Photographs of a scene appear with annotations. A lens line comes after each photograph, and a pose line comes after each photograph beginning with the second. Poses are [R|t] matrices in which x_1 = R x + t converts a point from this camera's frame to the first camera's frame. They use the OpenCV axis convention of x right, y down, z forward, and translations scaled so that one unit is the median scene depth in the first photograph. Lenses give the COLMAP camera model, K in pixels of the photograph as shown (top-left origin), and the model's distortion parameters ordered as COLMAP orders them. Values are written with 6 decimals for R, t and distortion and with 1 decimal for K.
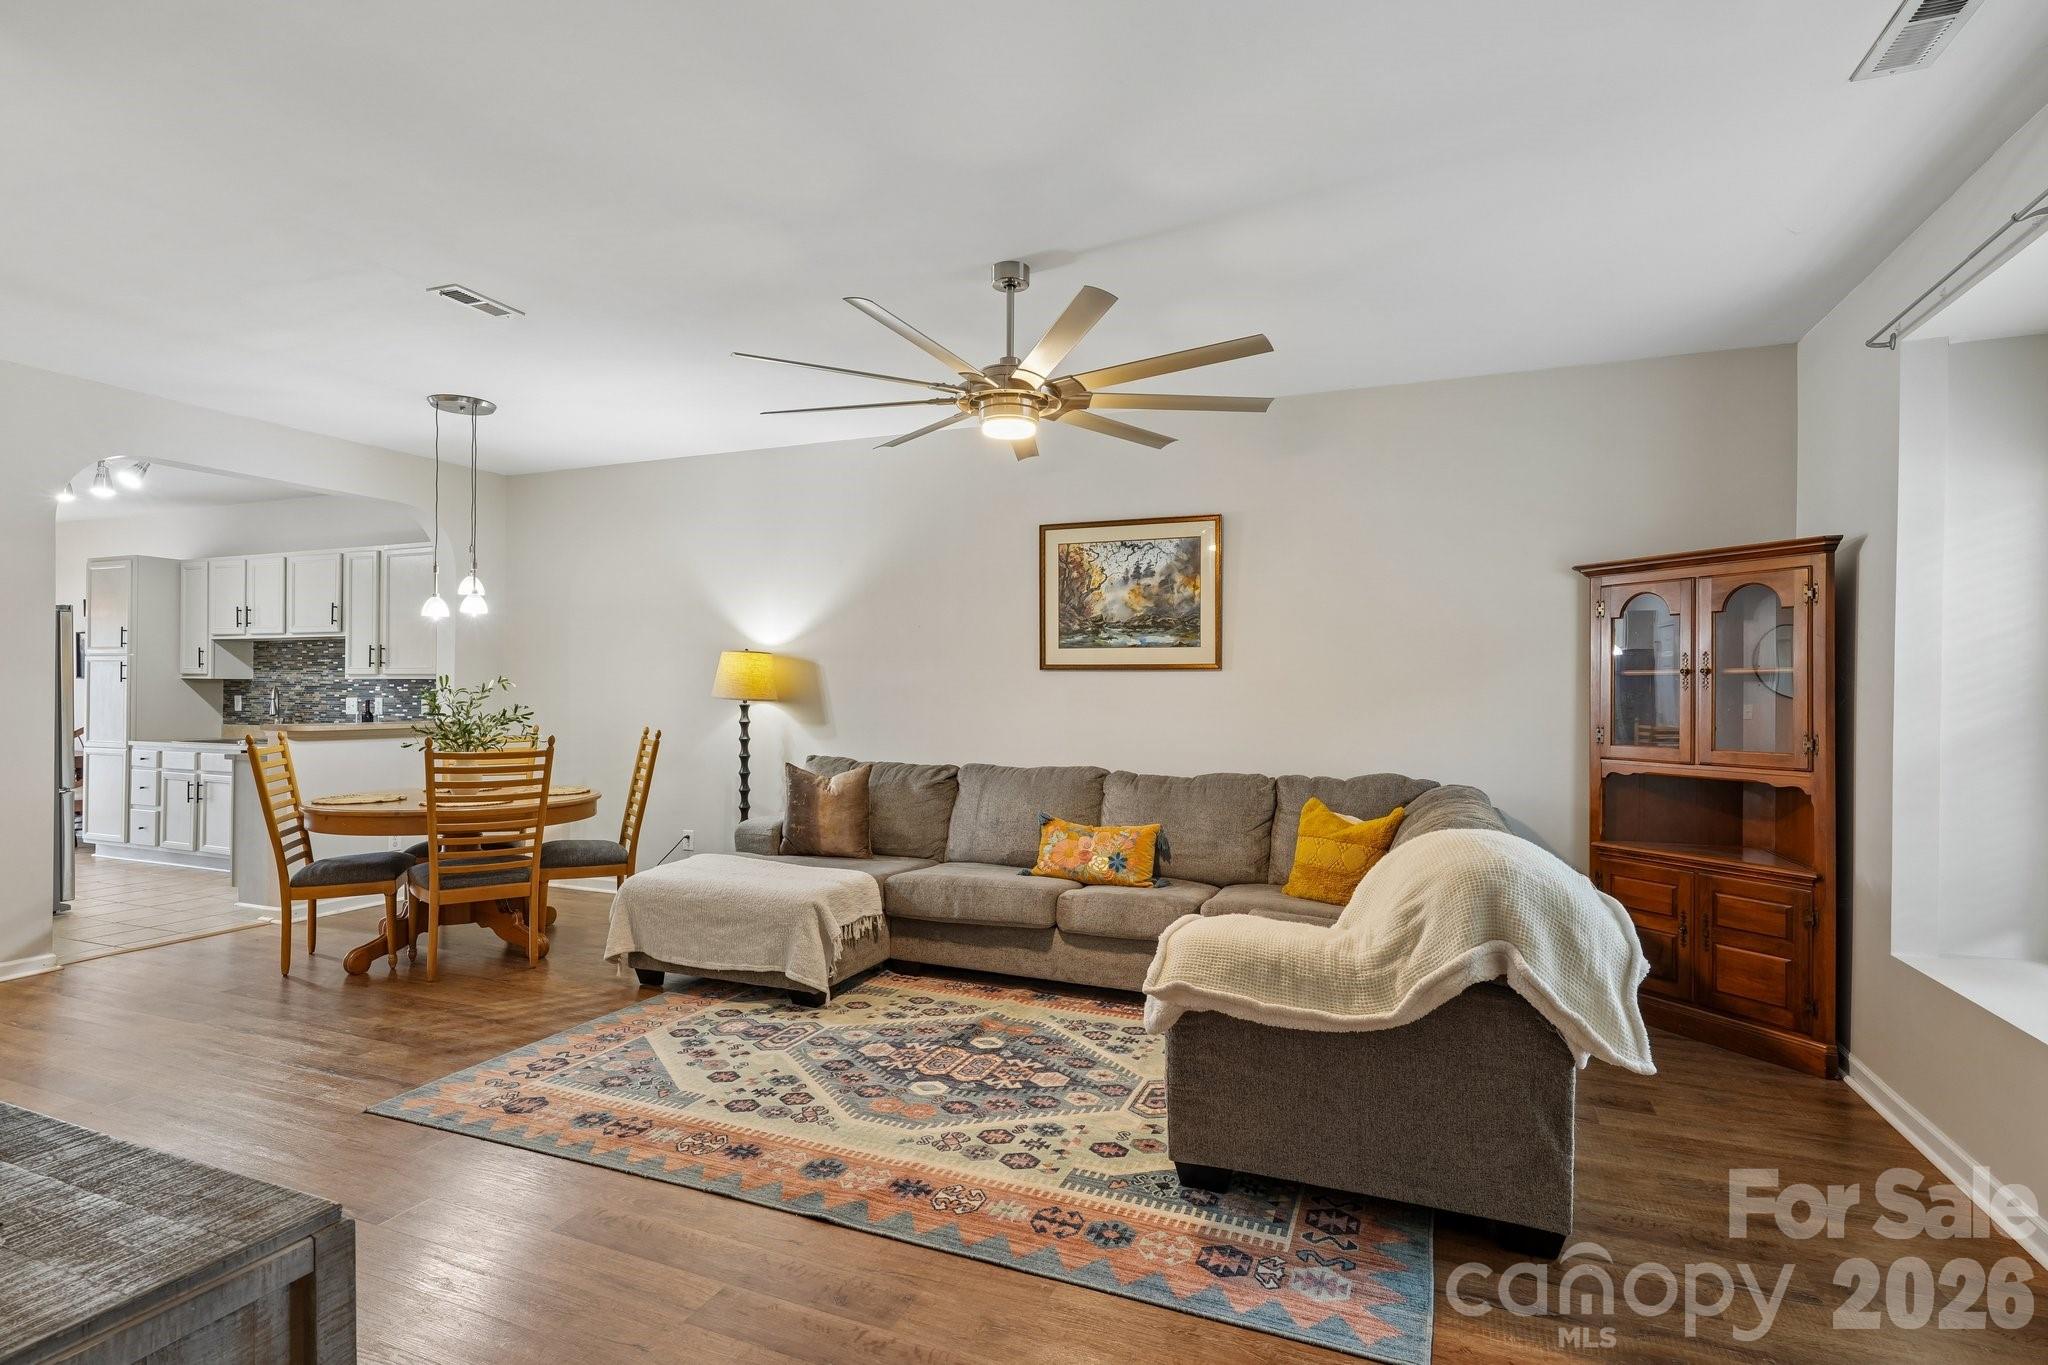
lens RADIAL K [[1006.2, 0, 1020.1], [0, 1006.2, 688.2], [0, 0, 1]] dist [0.001879, 0.000546]
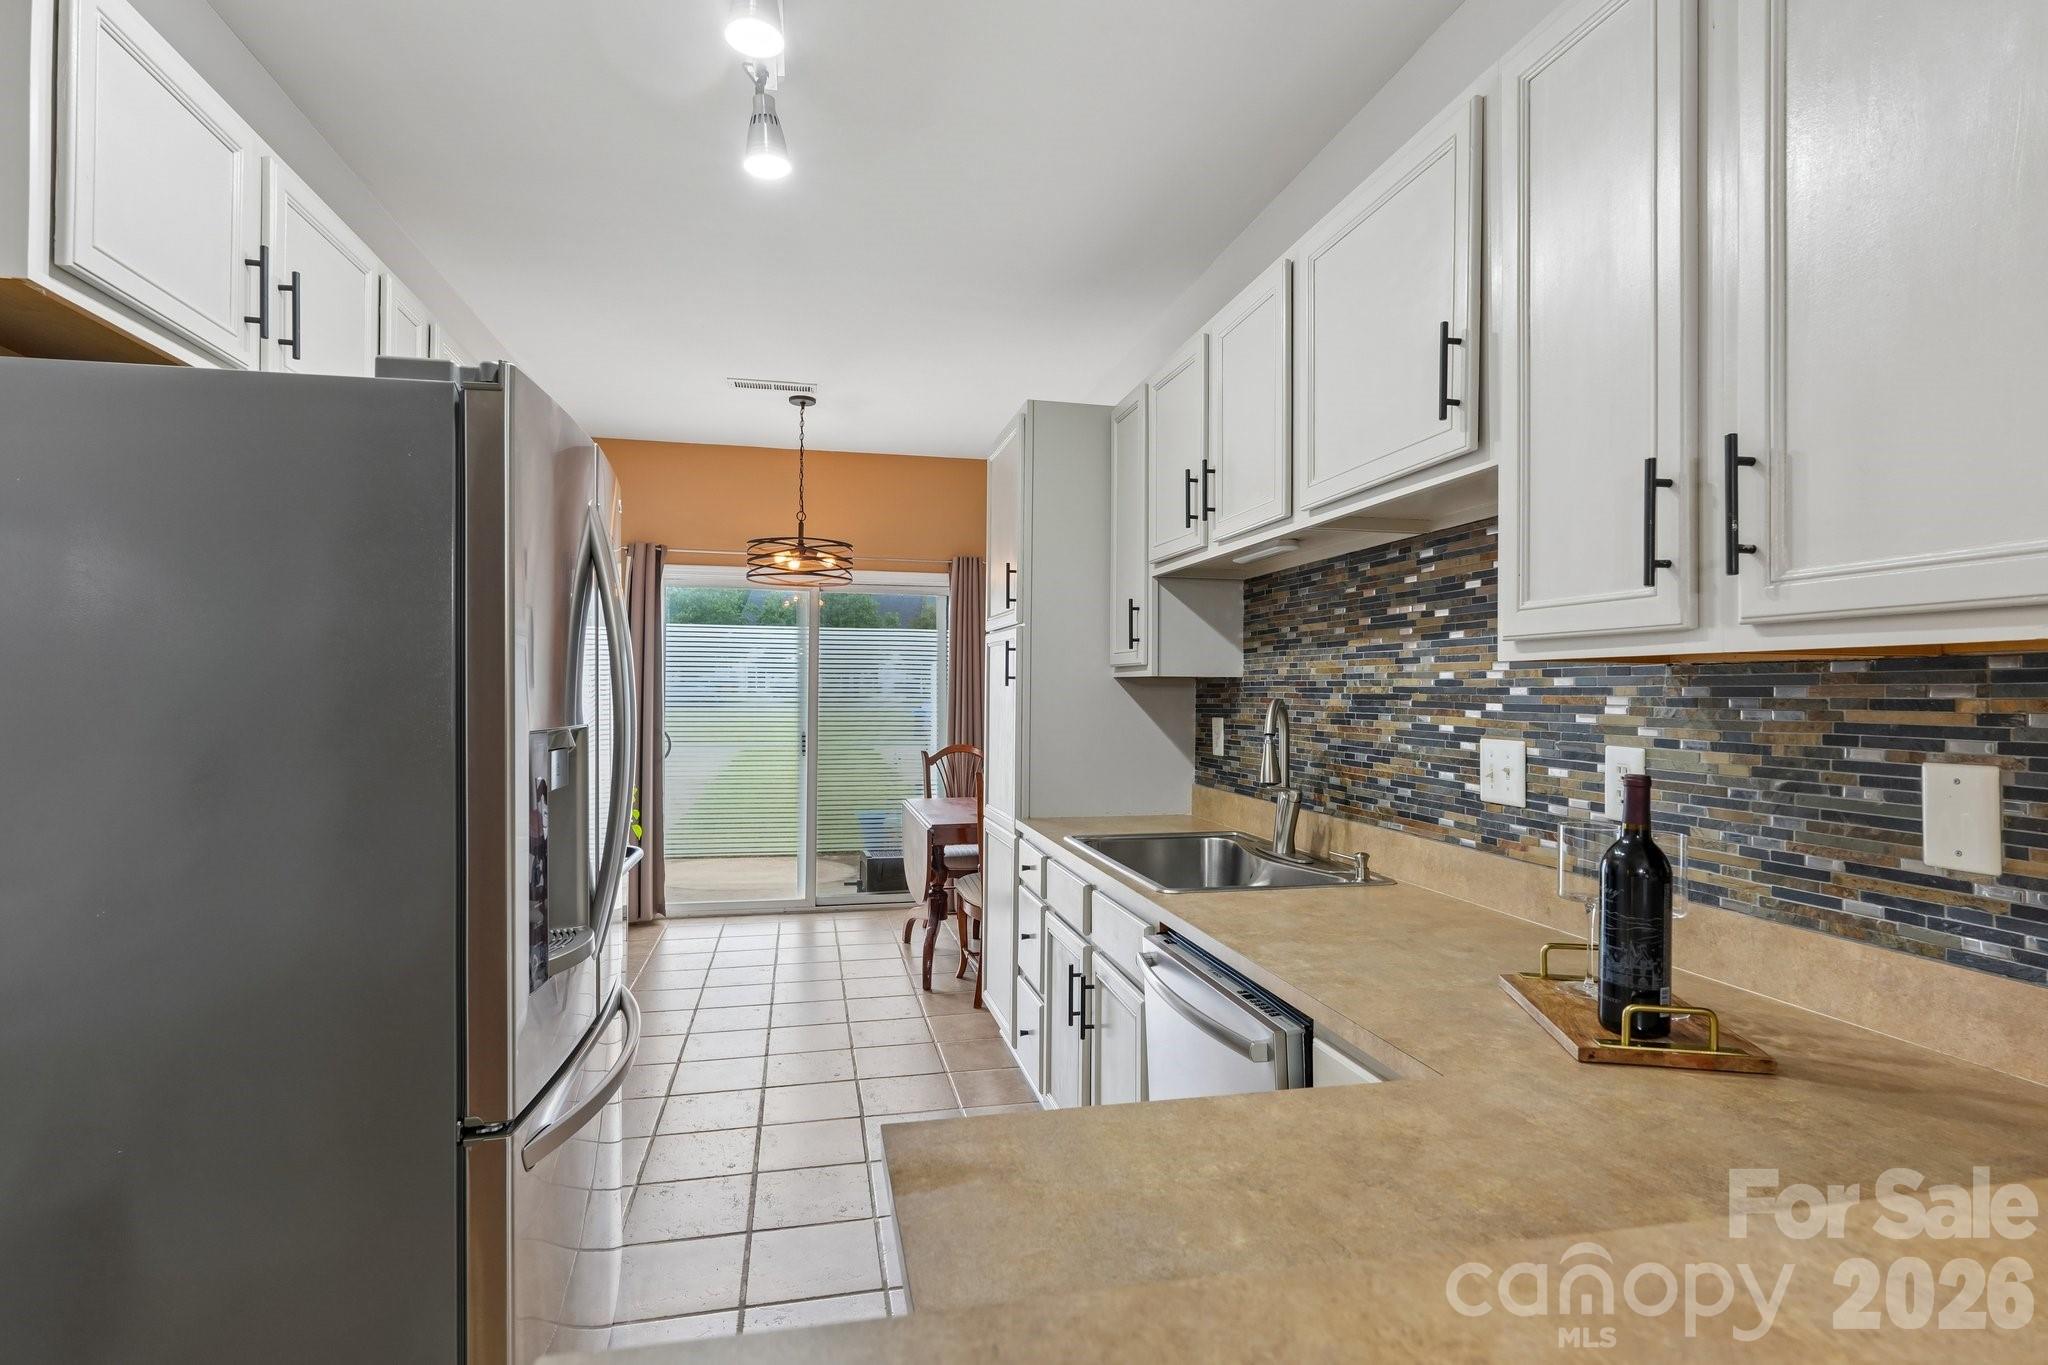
lens RADIAL K [[1005.5, 0, 1024.8], [0, 1005.5, 679.0], [0, 0, 1]] dist [-0.000156, 0.000683]
pose [[0.578050, -0.012871, -0.815900, -0.834597], [-0.000764, 0.999867, -0.016314, -0.003189], [0.816001, 0.010054, 0.577964, 1.195966]]
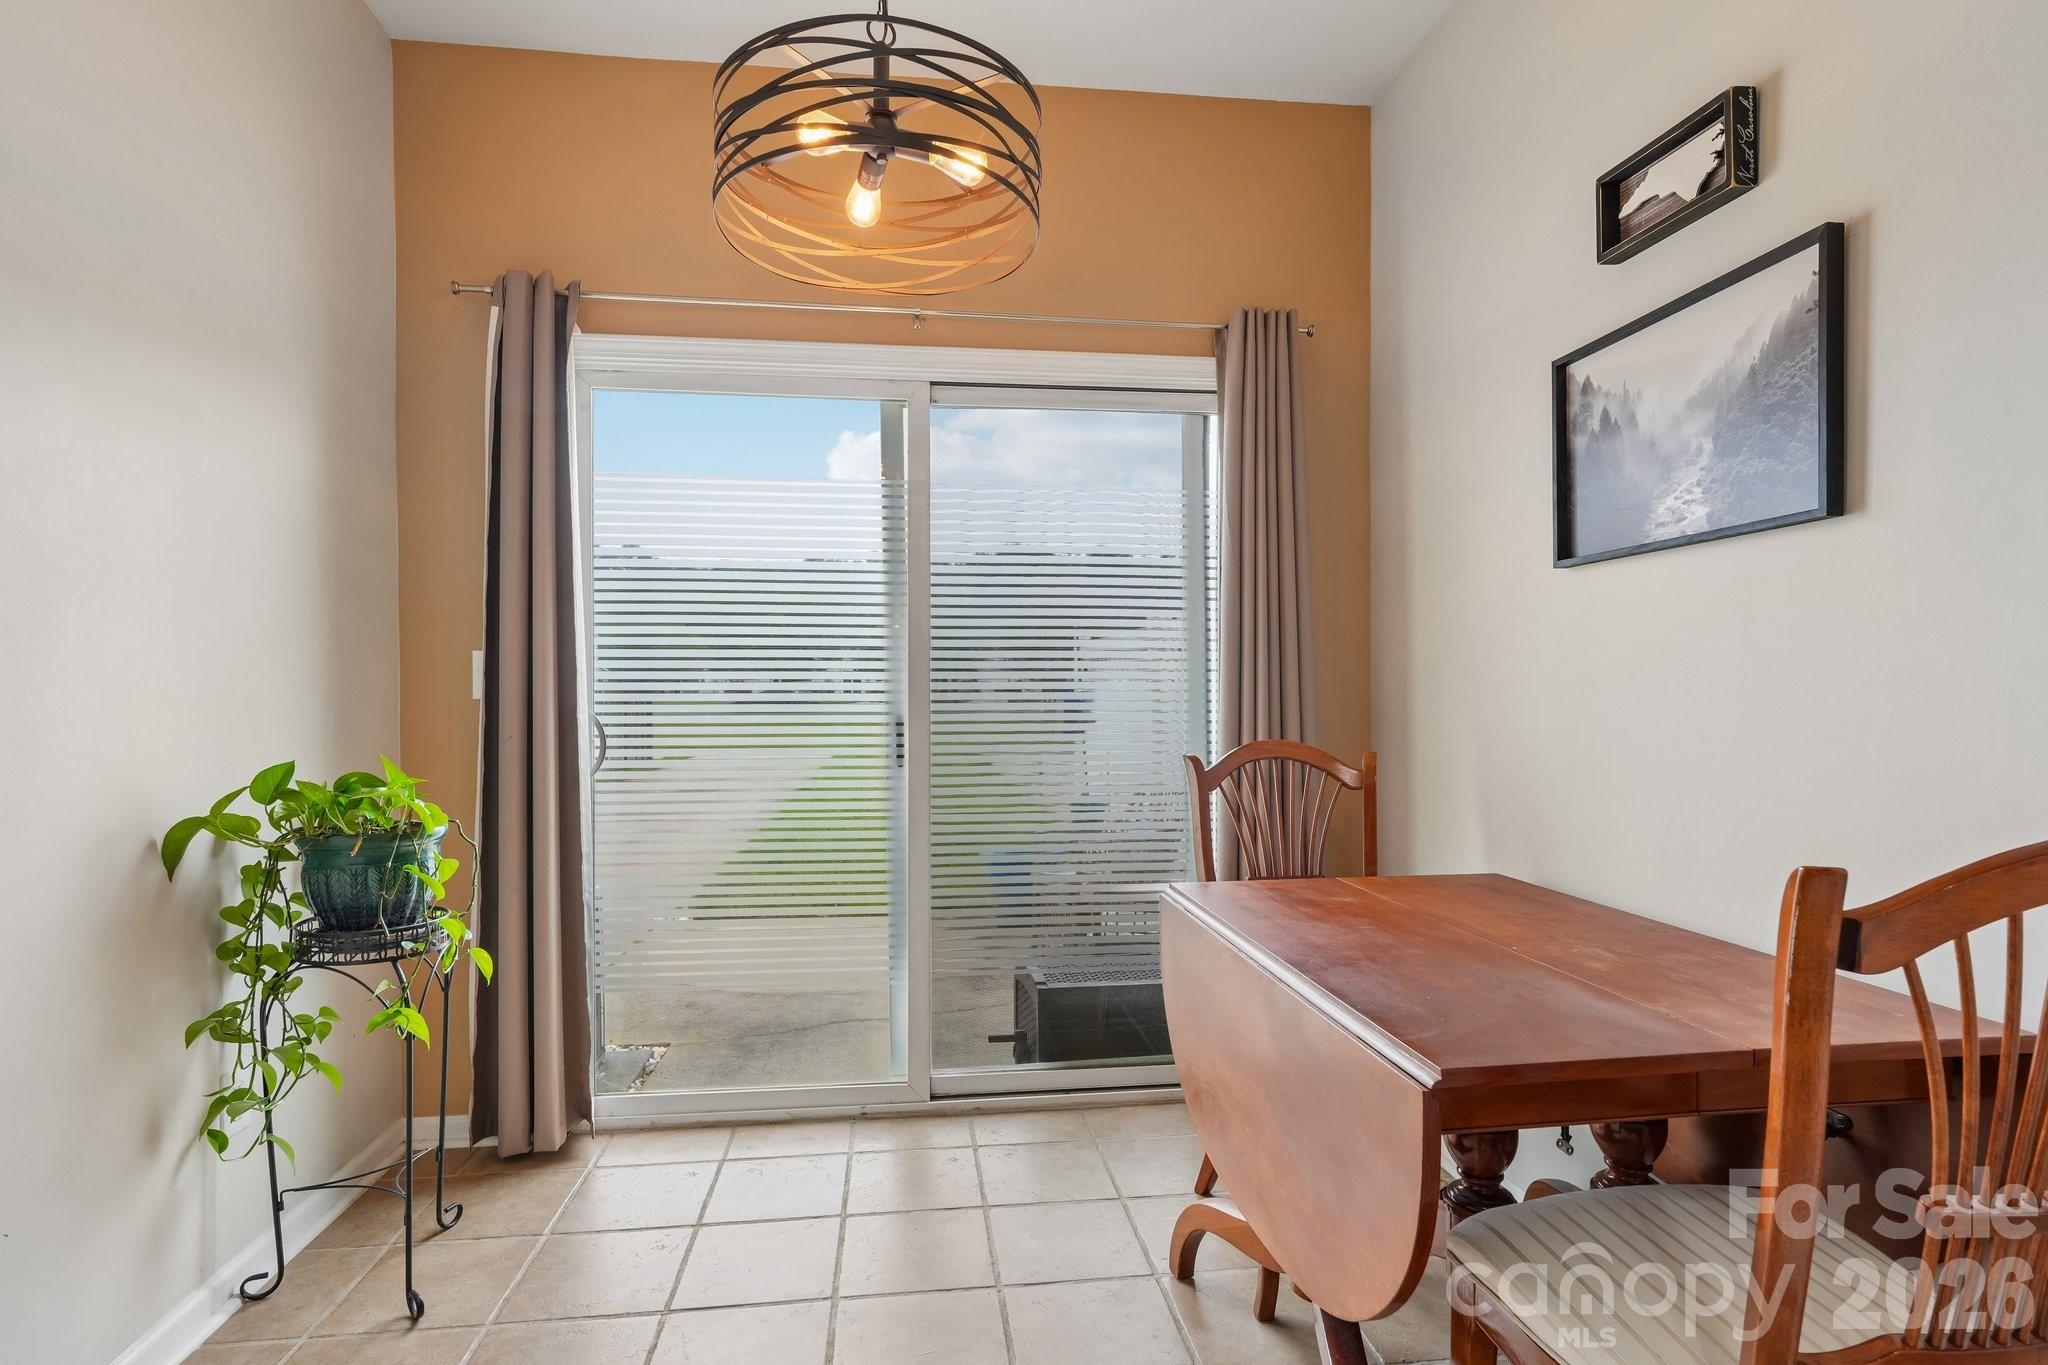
lens RADIAL K [[1016.6, 0, 1020.7], [0, 1016.6, 707.7], [0, 0, 1]] dist [0.000960, 0.000996]
pose [[0.495336, 0.000392, -0.868702, -1.505913], [0.008825, 0.999946, 0.005483, 0.037058], [0.868657, -0.010382, 0.495305, 1.480478]]
